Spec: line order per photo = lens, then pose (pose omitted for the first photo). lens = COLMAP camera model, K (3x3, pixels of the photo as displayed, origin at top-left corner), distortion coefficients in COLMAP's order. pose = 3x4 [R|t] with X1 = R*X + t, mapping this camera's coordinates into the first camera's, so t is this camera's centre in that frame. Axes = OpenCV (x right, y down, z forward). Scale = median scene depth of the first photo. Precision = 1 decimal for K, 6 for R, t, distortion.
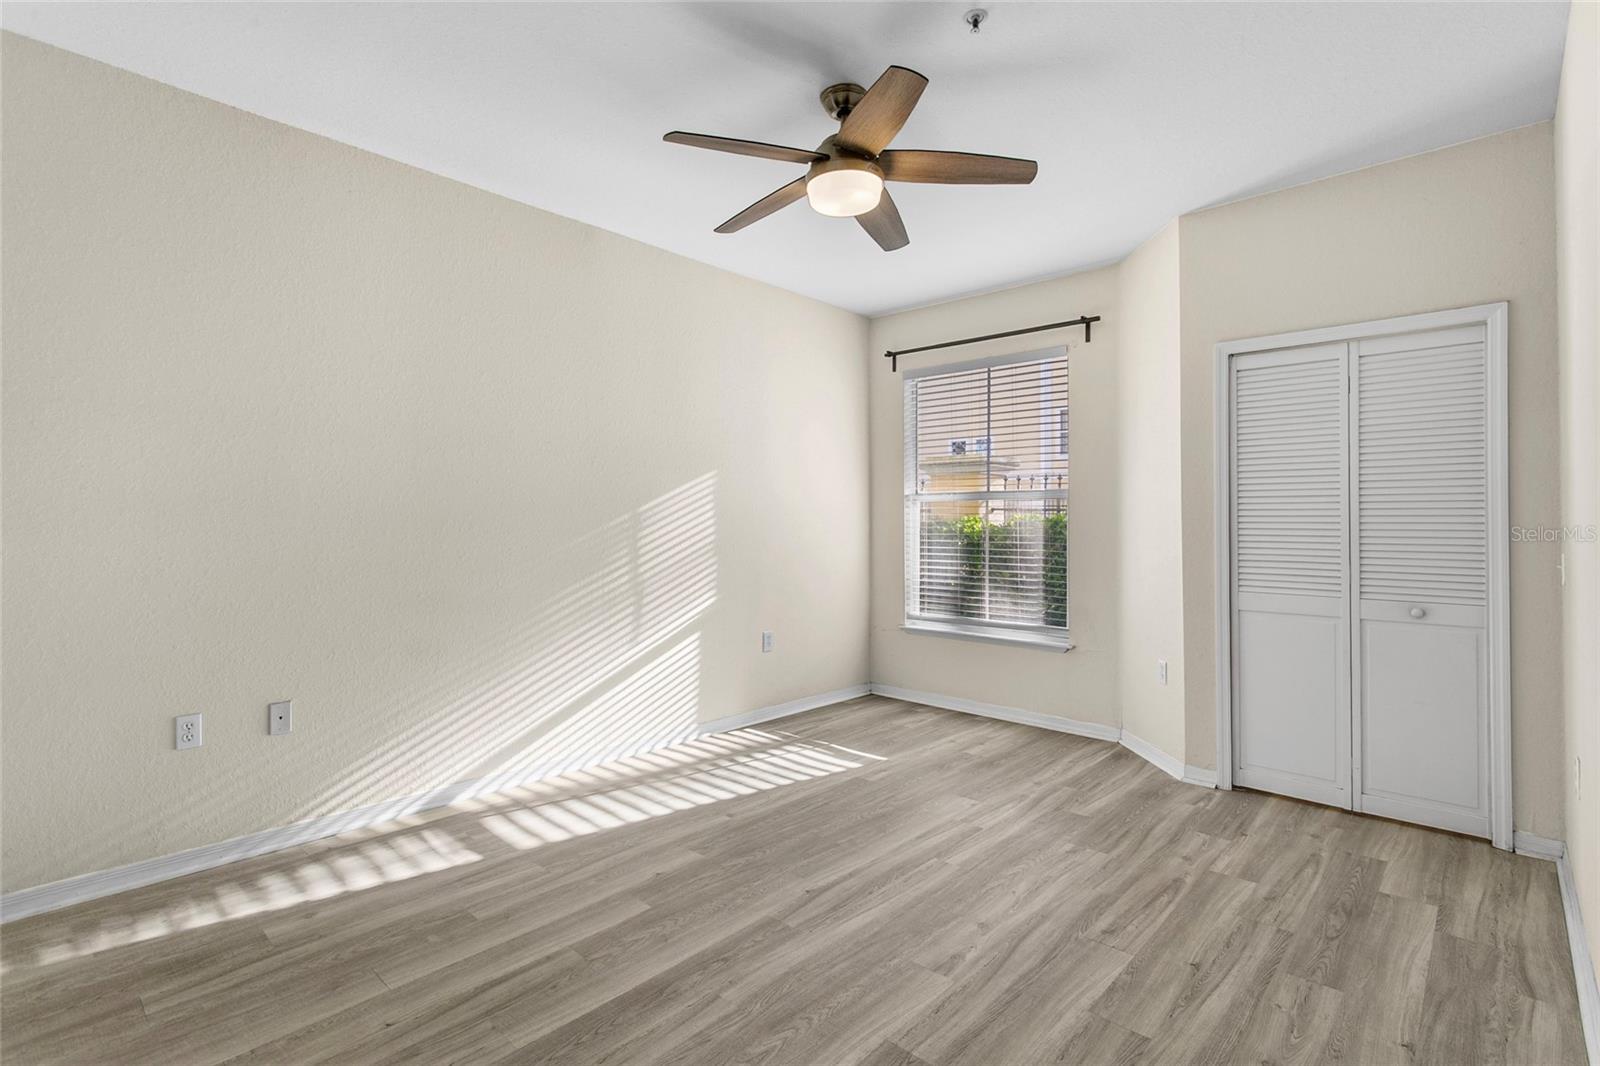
lens RADIAL K [[765.9, 0, 799.7], [0, 765.9, 529.8], [0, 0, 1]] dist [0.003295, 0.000854]
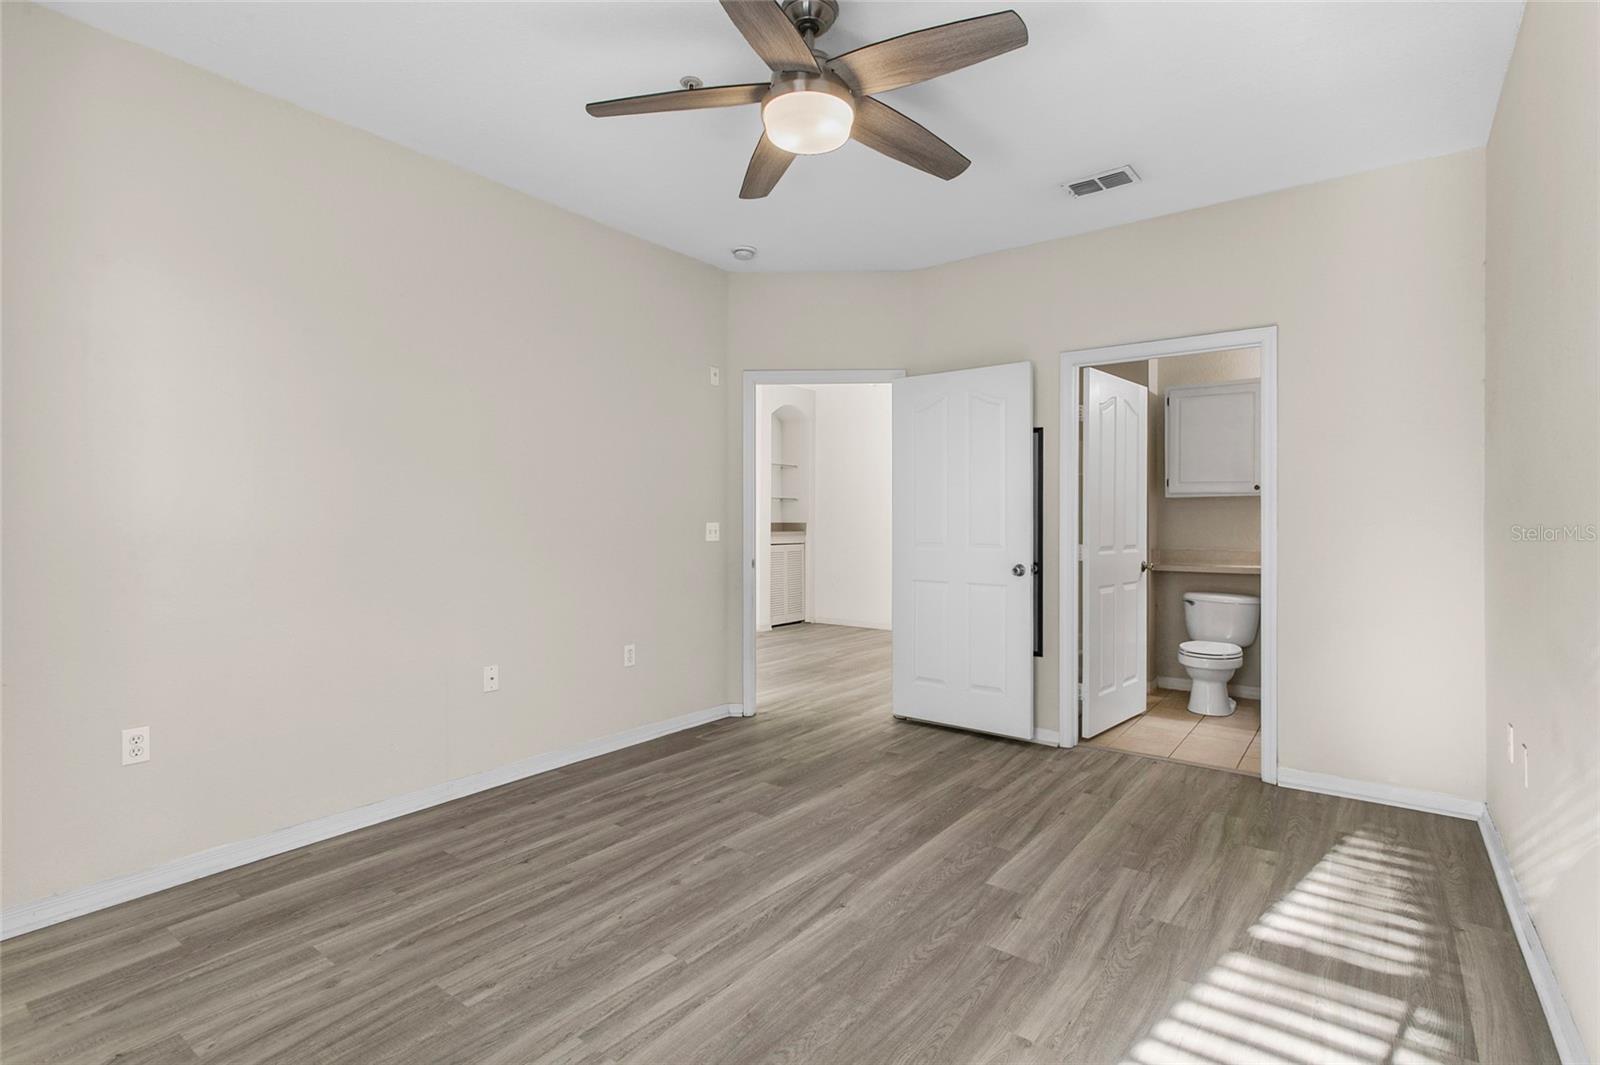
lens RADIAL K [[765.9, 0, 800.2], [0, 765.9, 518.9], [0, 0, 1]] dist [0.003295, 0.000854]
pose [[-0.994669, -0.006327, -0.102924, 0.171566], [-0.006584, 0.999976, 0.002153, -0.008312], [0.102908, 0.002819, -0.994687, 2.034114]]
